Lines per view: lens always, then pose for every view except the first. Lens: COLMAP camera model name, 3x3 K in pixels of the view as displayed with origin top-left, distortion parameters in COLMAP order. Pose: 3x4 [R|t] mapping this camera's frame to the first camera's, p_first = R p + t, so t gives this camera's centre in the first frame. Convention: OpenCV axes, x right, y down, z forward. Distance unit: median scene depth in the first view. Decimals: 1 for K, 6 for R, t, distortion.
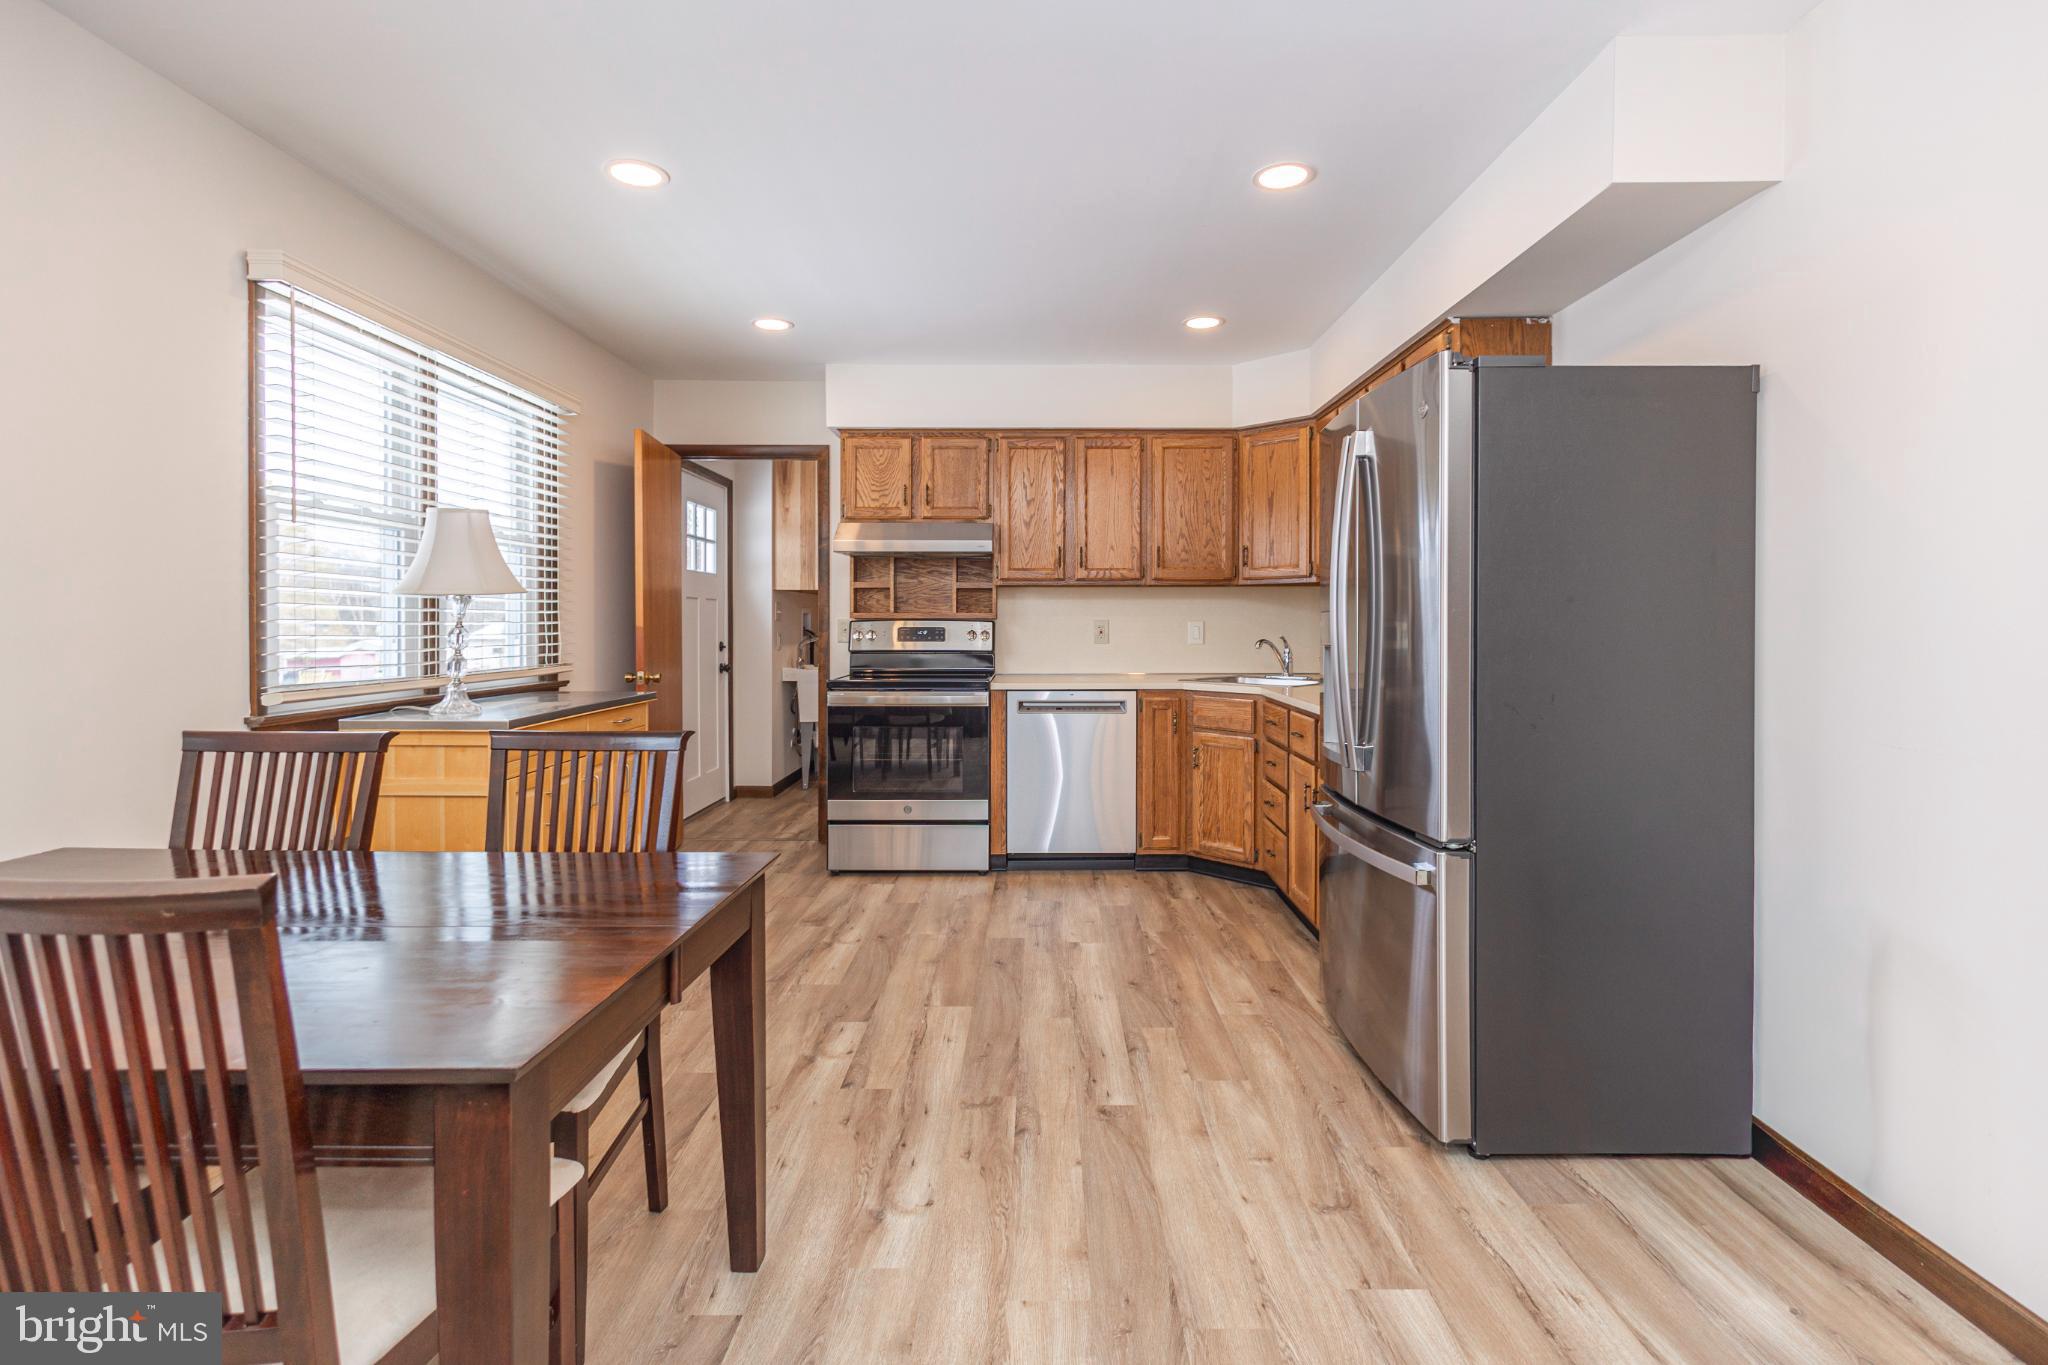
lens RADIAL K [[950.3, 0, 1033.3], [0, 950.3, 649.8], [0, 0, 1]] dist [0.010868, -0.001261]
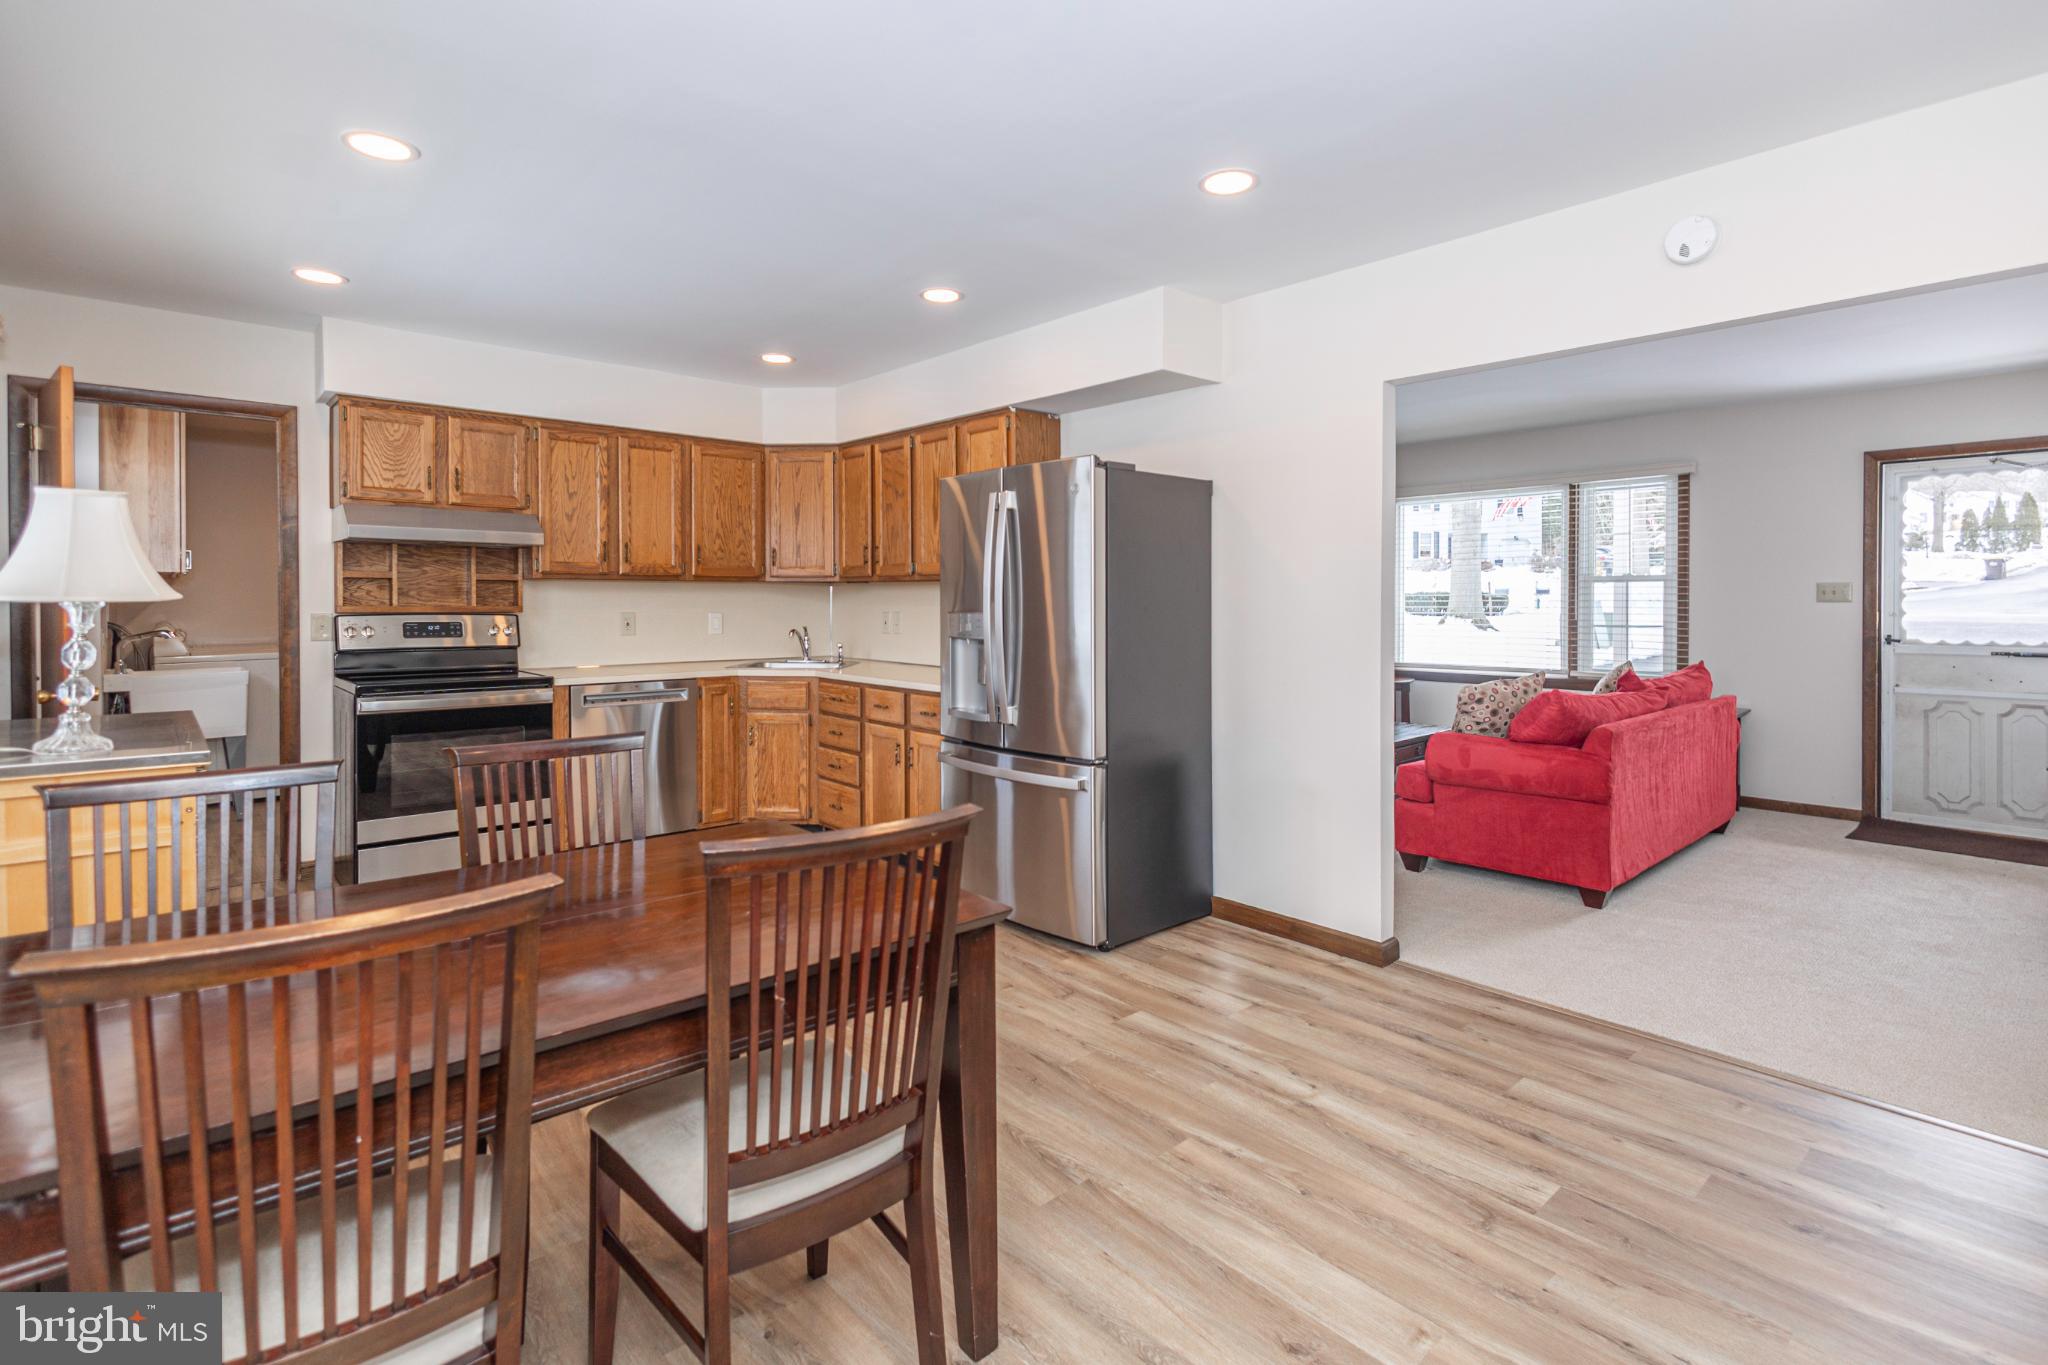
lens RADIAL K [[965.7, 0, 1013.1], [0, 965.7, 610.9], [0, 0, 1]] dist [0.014456, -0.000227]
pose [[0.750041, -0.006002, 0.661364, -0.349399], [0.017081, 0.999801, -0.010297, -0.016811], [-0.661171, 0.019020, 0.749994, -0.068705]]
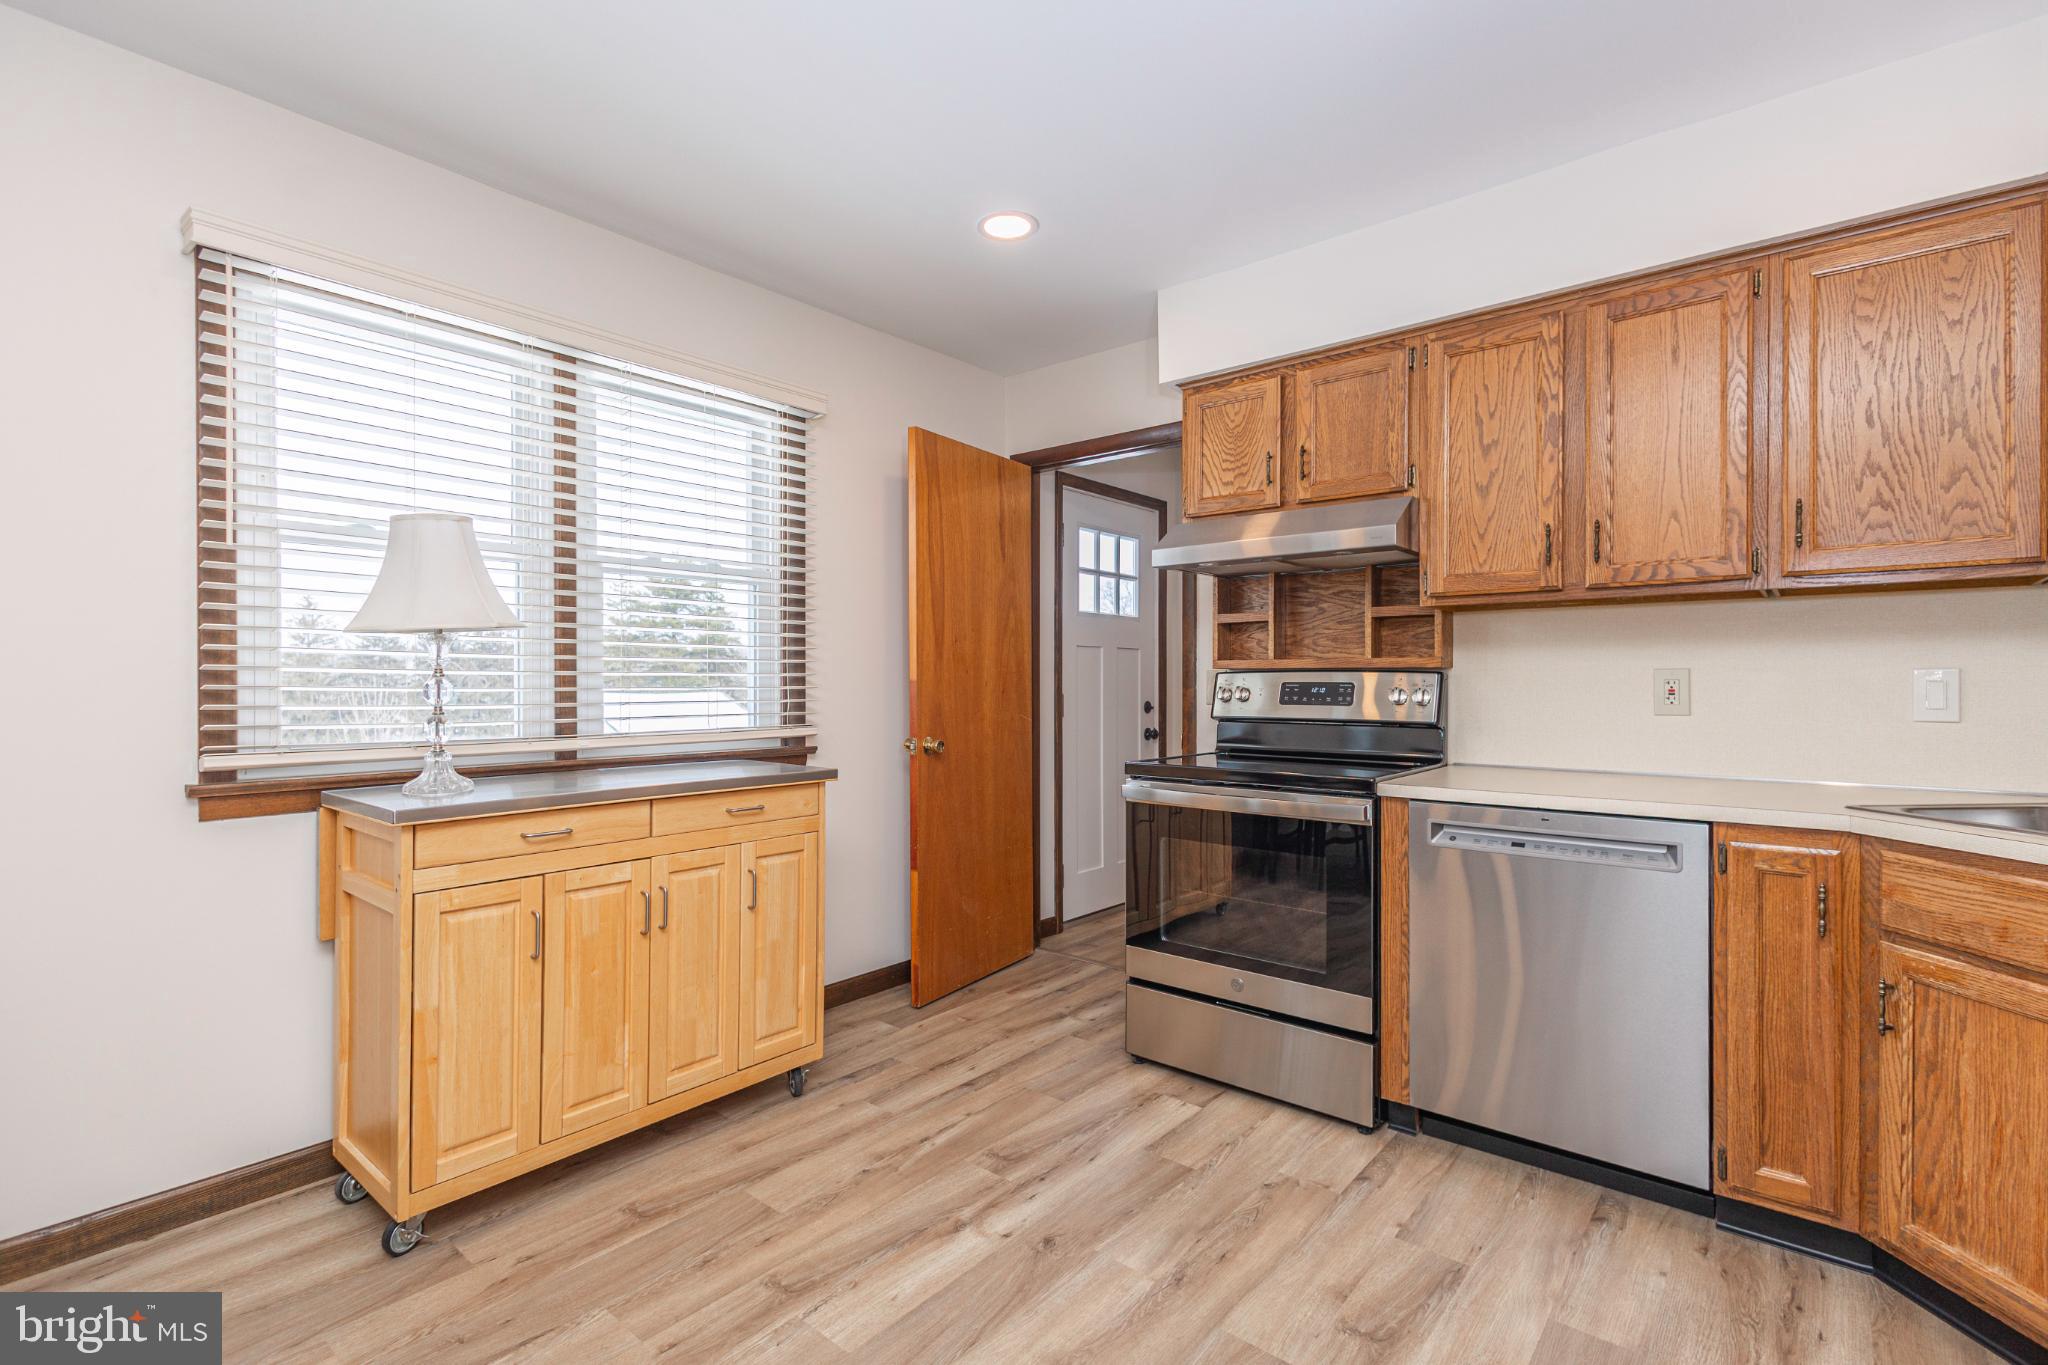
lens RADIAL K [[921.0, 0, 1030.1], [0, 921.0, 689.3], [0, 0, 1]] dist [-0.002540, -0.001613]
pose [[0.769515, 0.004838, -0.638611, 0.137089], [-0.018561, 0.999718, -0.014793, -0.007305], [0.638359, 0.023237, 0.769388, 0.465458]]
